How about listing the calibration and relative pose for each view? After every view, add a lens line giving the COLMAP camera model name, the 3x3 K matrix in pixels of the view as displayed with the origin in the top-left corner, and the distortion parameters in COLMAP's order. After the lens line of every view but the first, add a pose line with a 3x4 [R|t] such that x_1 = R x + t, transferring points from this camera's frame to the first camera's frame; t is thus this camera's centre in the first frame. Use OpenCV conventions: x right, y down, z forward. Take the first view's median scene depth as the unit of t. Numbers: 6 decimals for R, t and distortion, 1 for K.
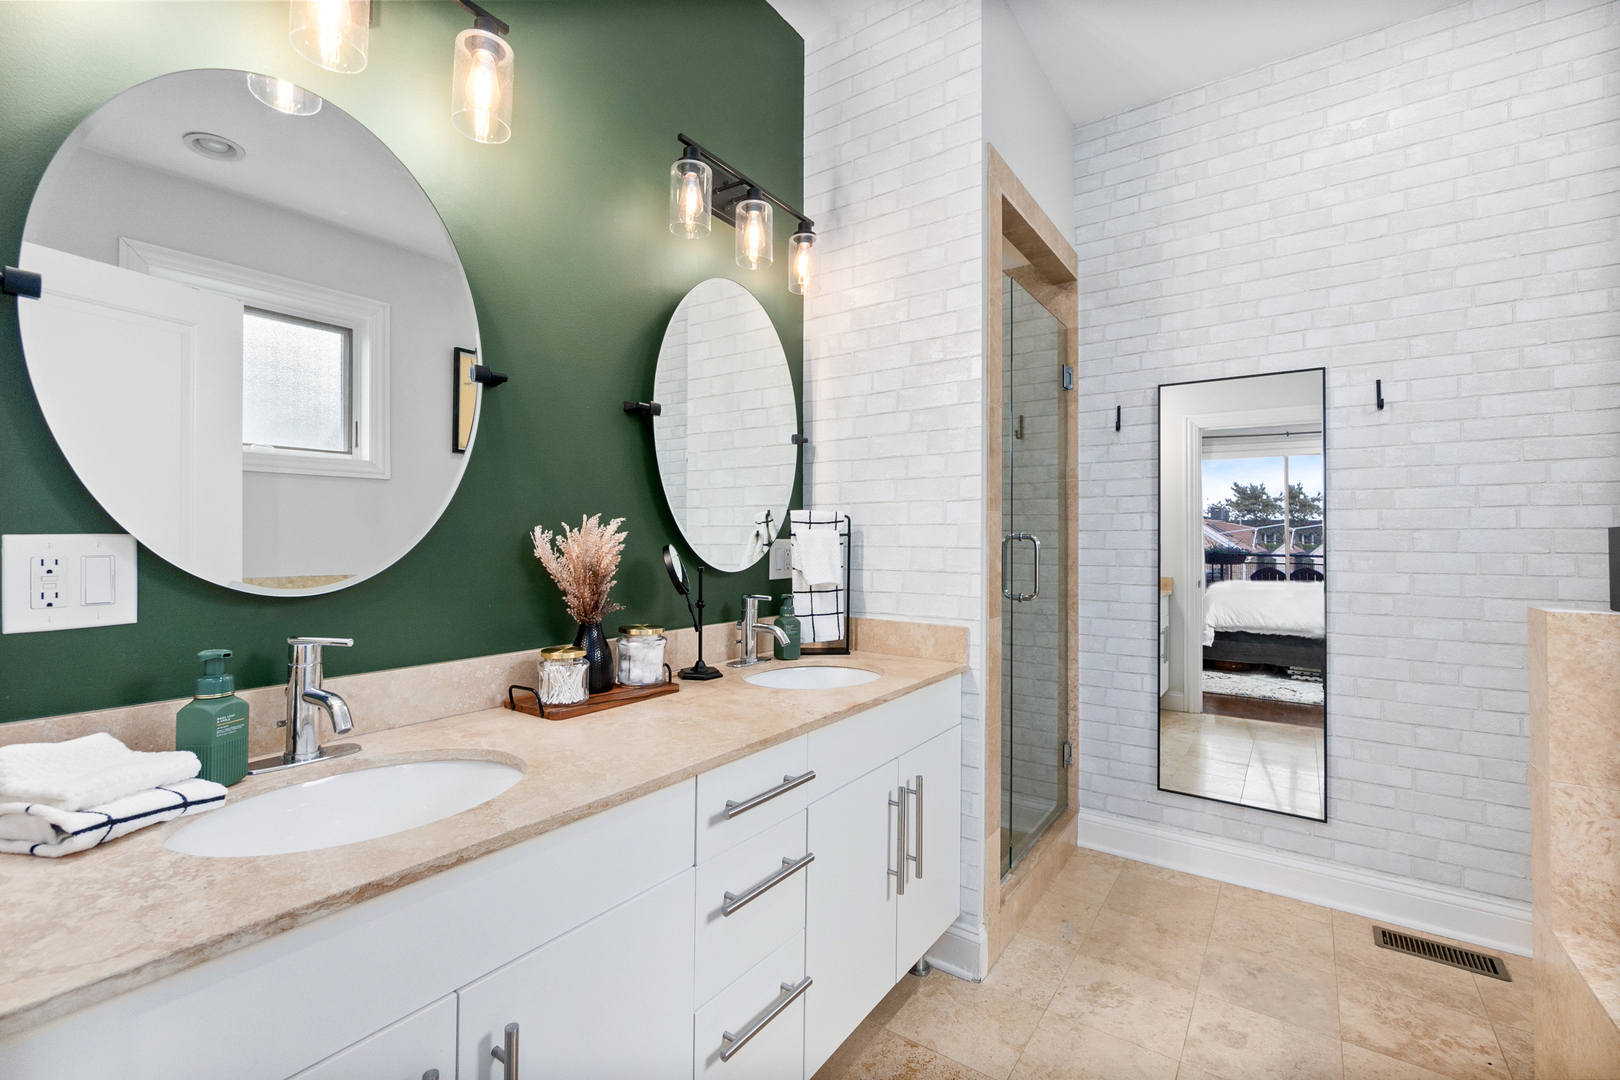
lens RADIAL K [[713.0, 0, 800.3], [0, 713.0, 536.6], [0, 0, 1]] dist [-0.012734, -0.000019]
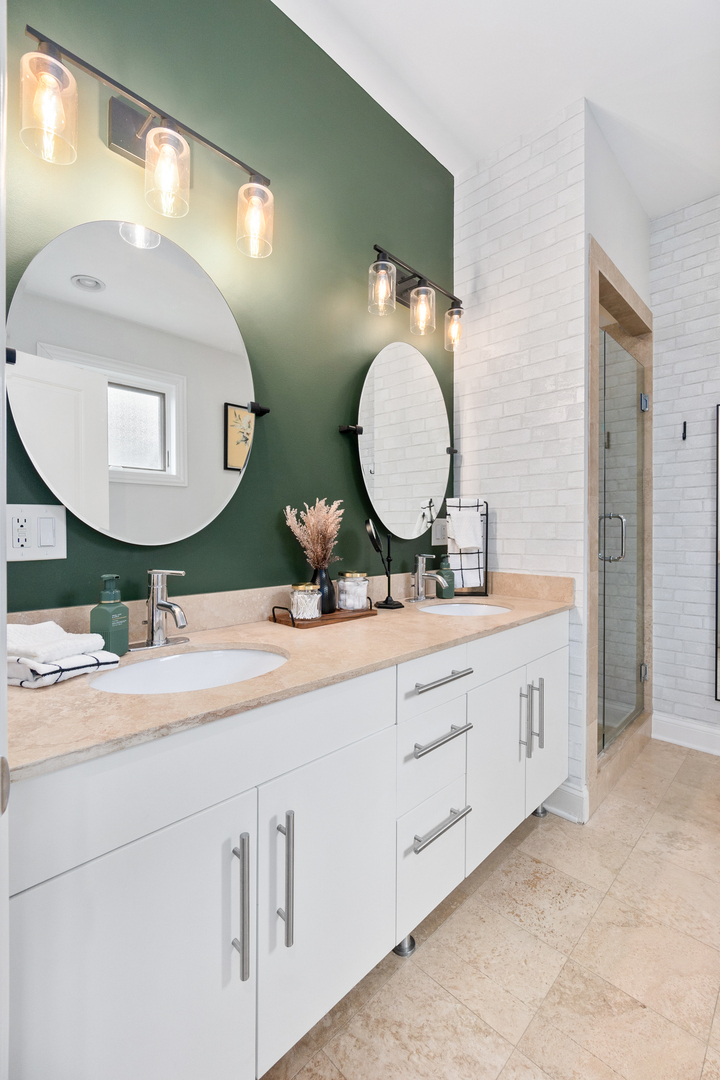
lens RADIAL K [[475.3, 0, 365.6], [0, 475.3, 534.3], [0, 0, 1]] dist [-0.012734, -0.000019]
pose [[0.988139, -0.002302, -0.153543, -0.035955], [0.004694, 0.999873, 0.015223, 0.027530], [0.153489, -0.015763, 0.988025, 0.000092]]
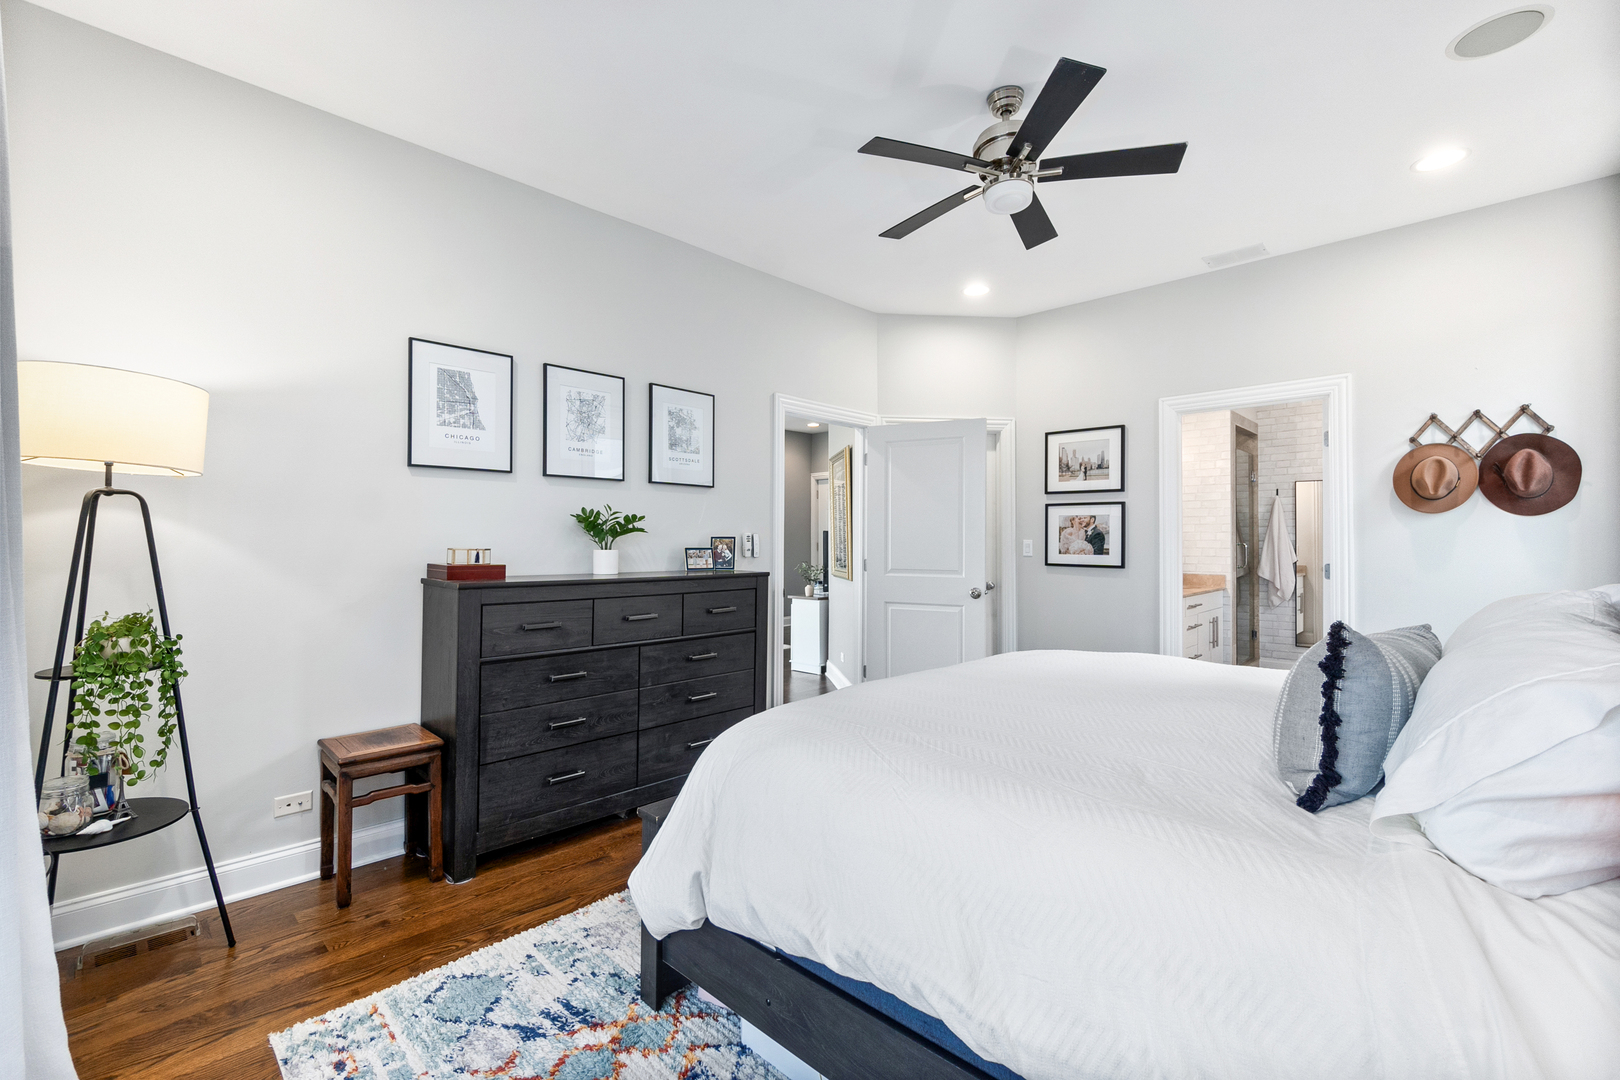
lens RADIAL K [[713.0, 0, 803.2], [0, 713.0, 543.3], [0, 0, 1]] dist [-0.012734, -0.000019]
pose [[0.989209, -0.003122, -0.146479, -1.250391], [0.003434, 0.999992, 0.001875, -0.018885], [0.146472, -0.002357, 0.989212, -2.550179]]
